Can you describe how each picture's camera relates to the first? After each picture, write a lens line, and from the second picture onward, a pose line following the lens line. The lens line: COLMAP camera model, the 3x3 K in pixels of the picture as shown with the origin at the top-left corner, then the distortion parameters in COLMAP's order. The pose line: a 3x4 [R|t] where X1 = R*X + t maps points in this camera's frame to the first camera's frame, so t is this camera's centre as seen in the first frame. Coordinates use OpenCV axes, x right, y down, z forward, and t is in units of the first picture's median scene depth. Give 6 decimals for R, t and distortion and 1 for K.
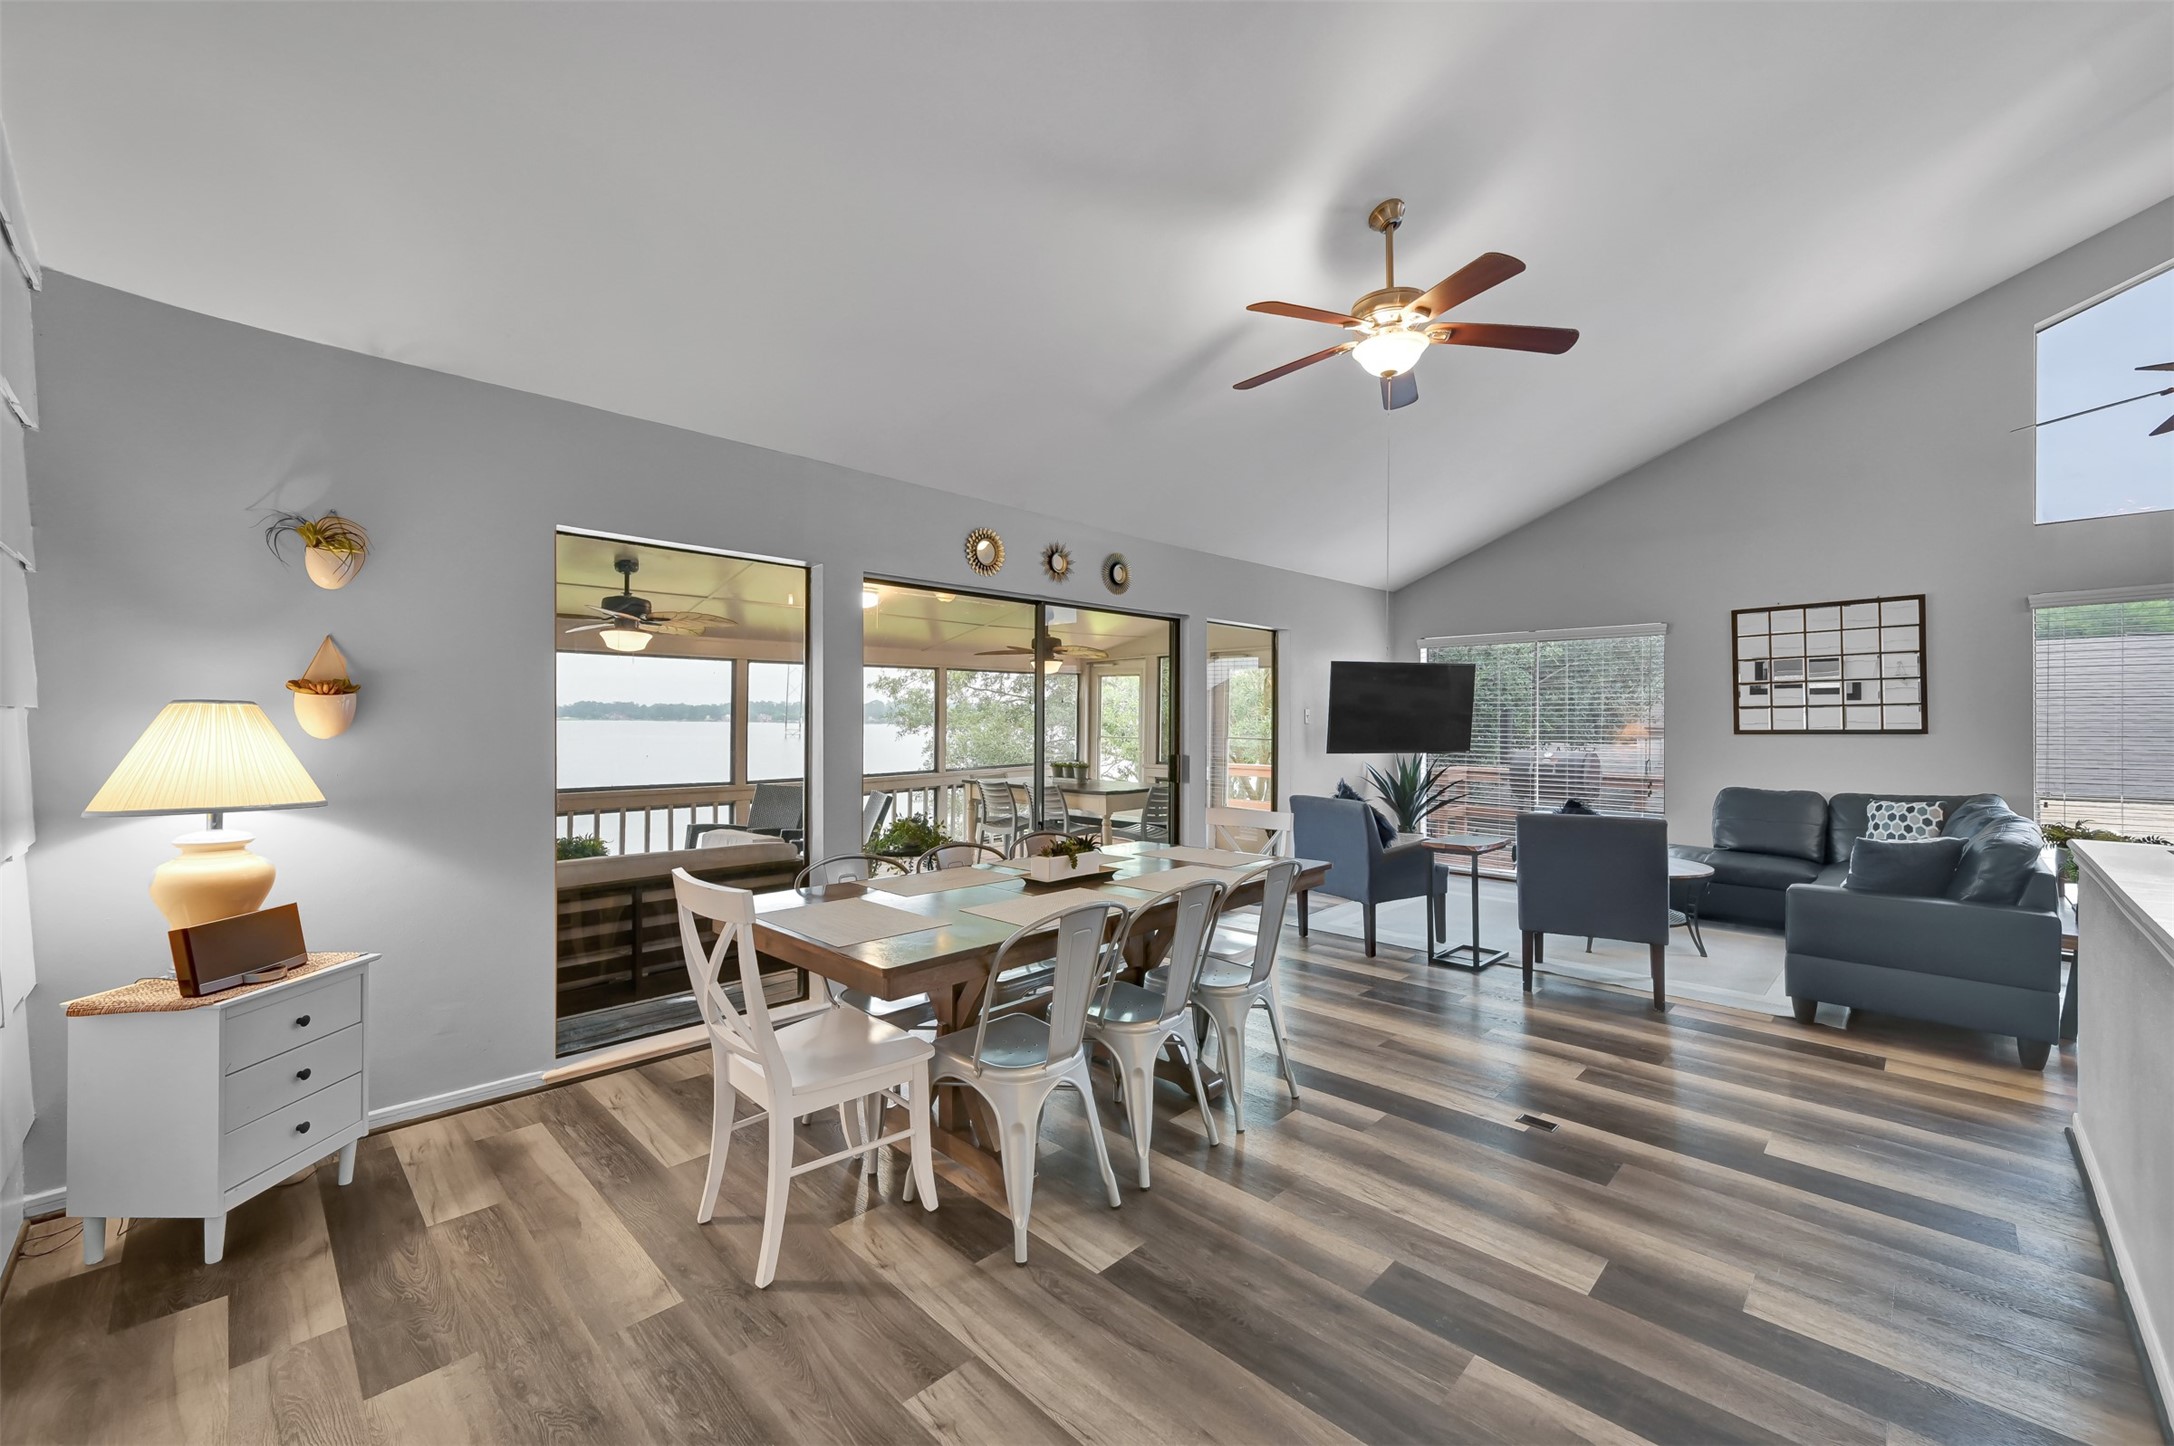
lens RADIAL K [[860.2, 0, 1090.3], [0, 860.2, 722.6], [0, 0, 1]] dist [-0.001899, 0.000045]
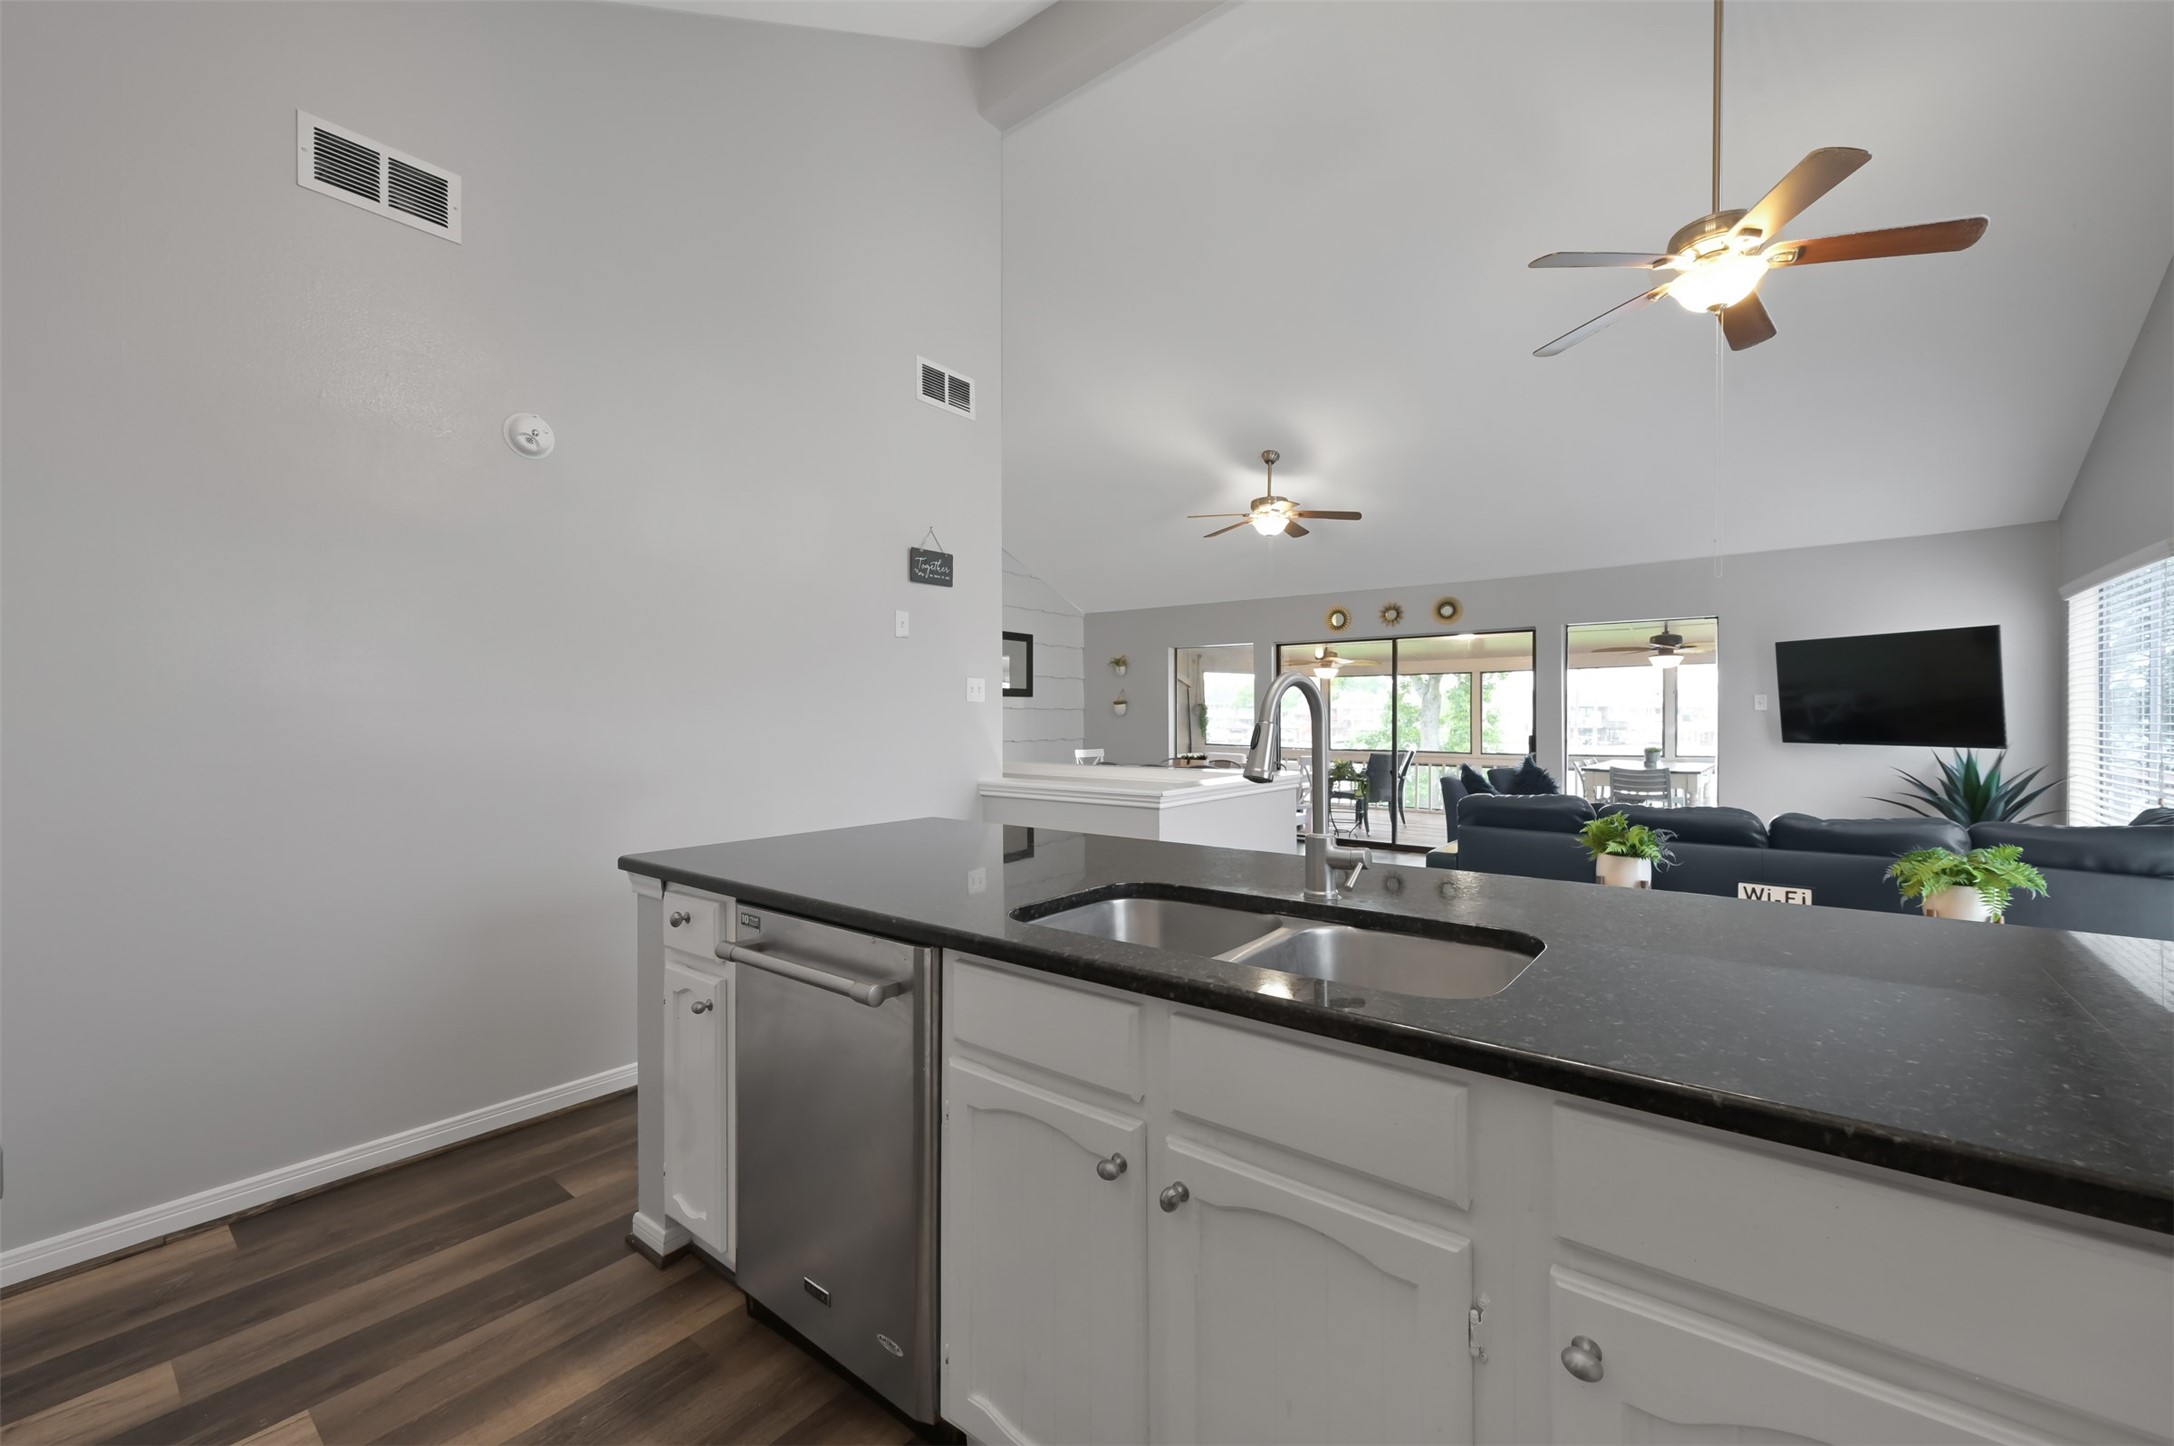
lens RADIAL K [[860.2, 0, 1090.3], [0, 860.2, 722.6], [0, 0, 1]] dist [-0.001899, 0.000045]
pose [[0.104889, 0.002367, -0.994481, 1.432656], [-0.000188, 0.999997, 0.002361, 0.017529], [0.994484, -0.000060, 0.104889, 0.221659]]
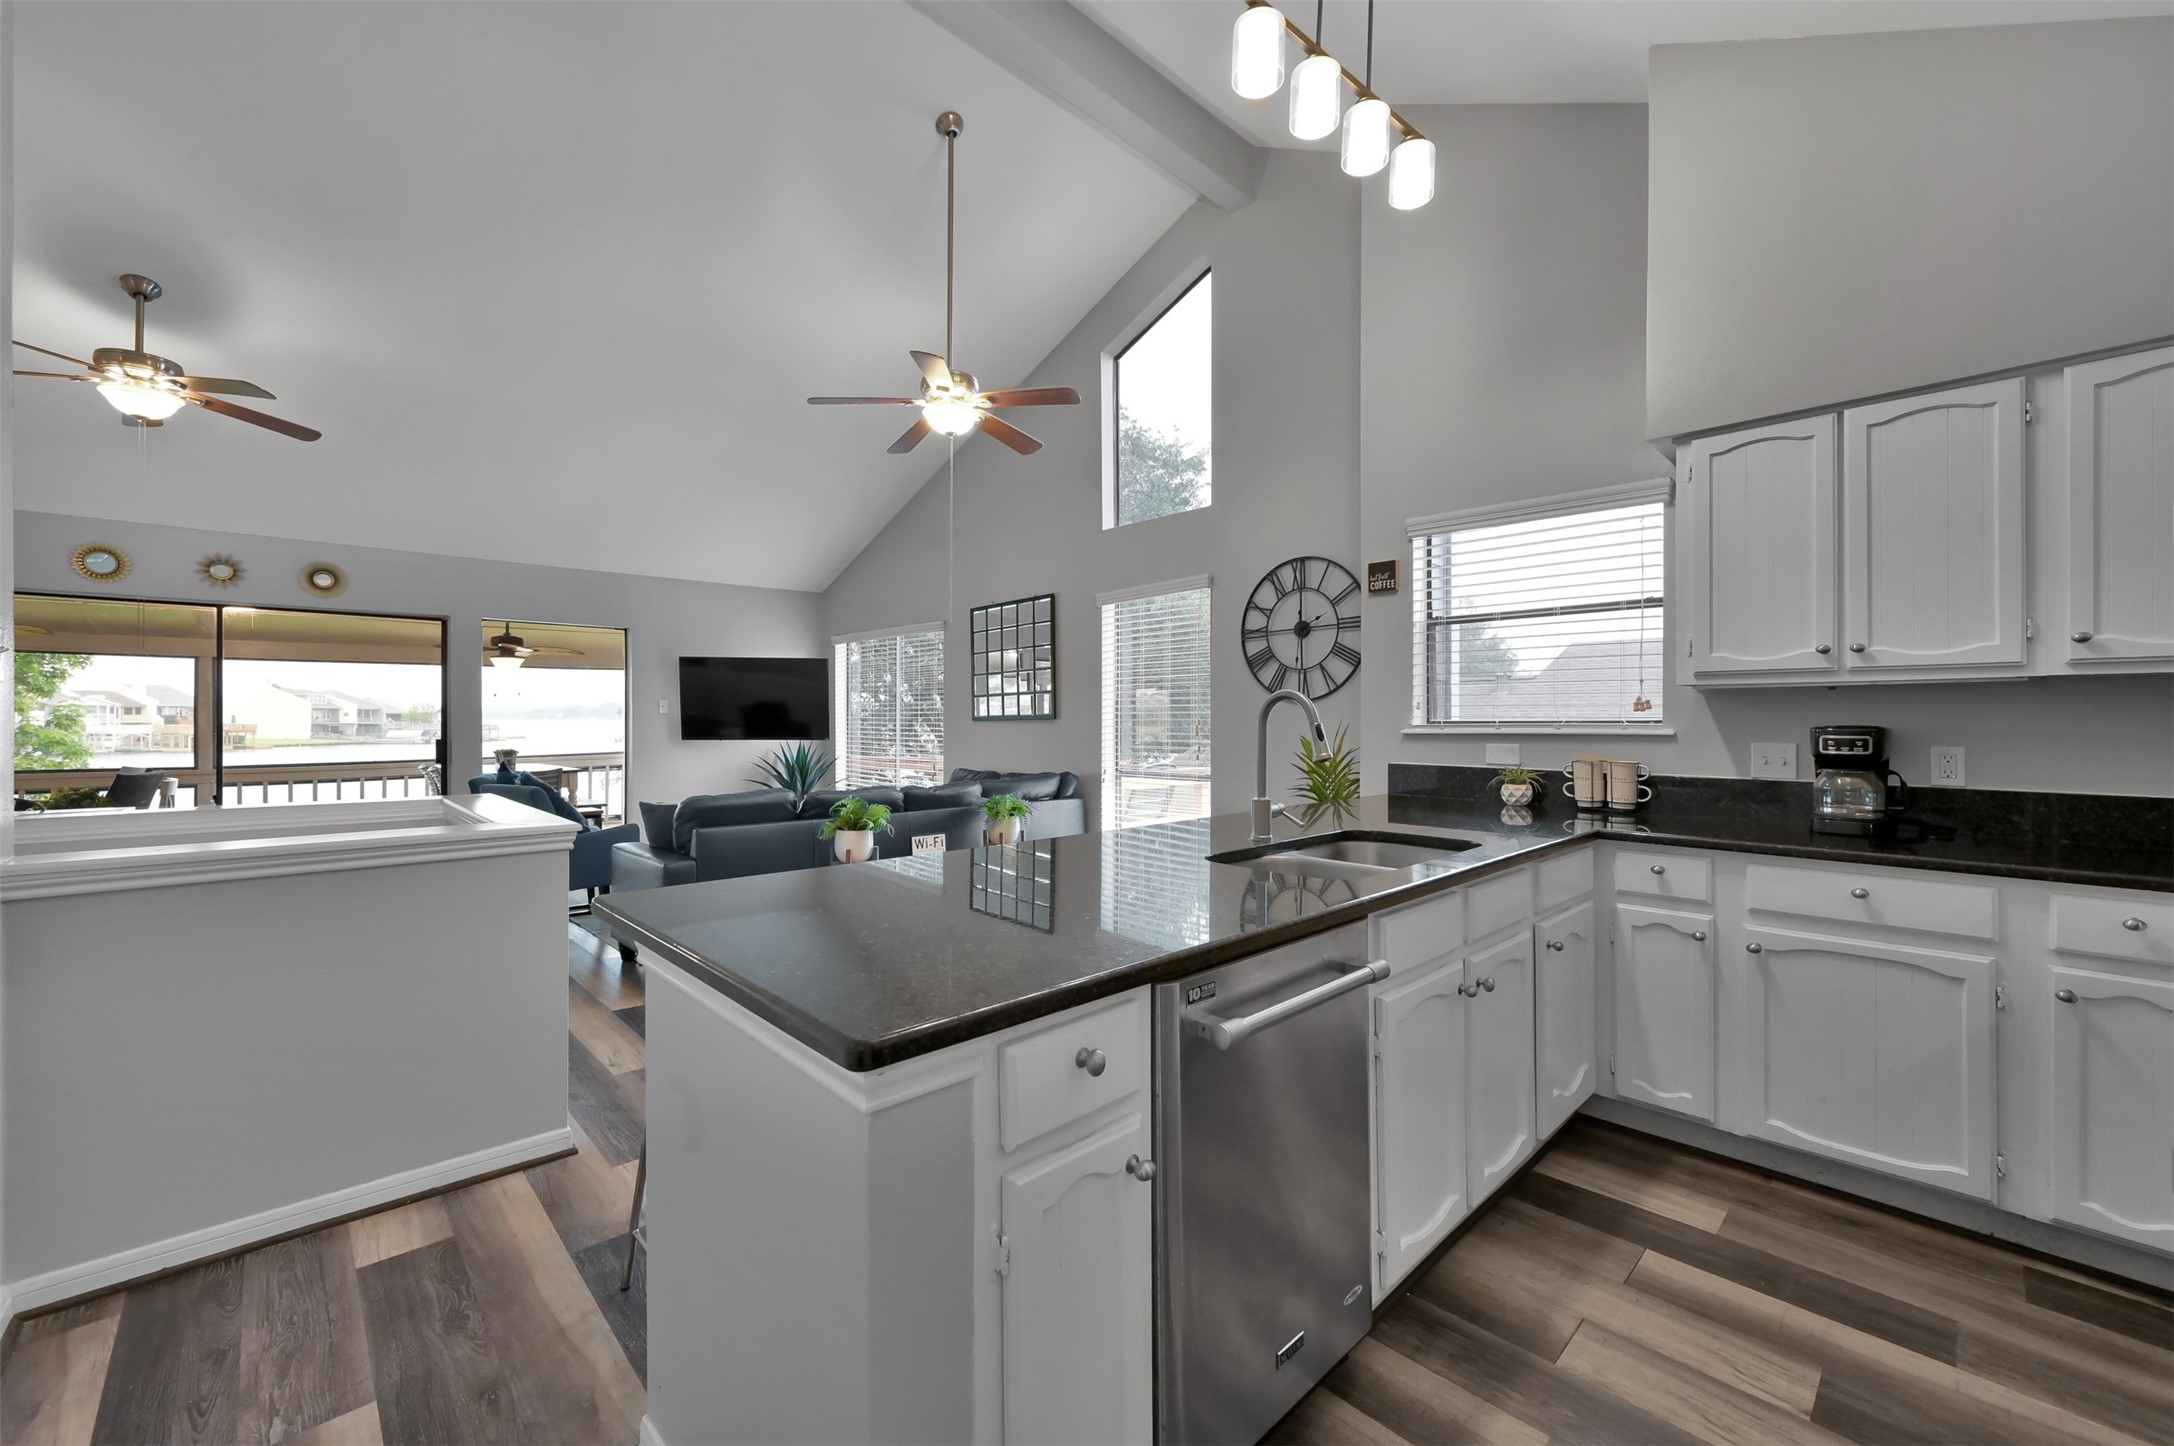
lens RADIAL K [[860.2, 0, 1090.3], [0, 860.2, 722.6], [0, 0, 1]] dist [-0.001899, 0.000045]
pose [[0.999494, -0.001118, -0.031788, 1.070979], [0.001172, 0.999998, 0.001679, 0.016316], [0.031786, -0.001715, 0.999493, -0.117968]]
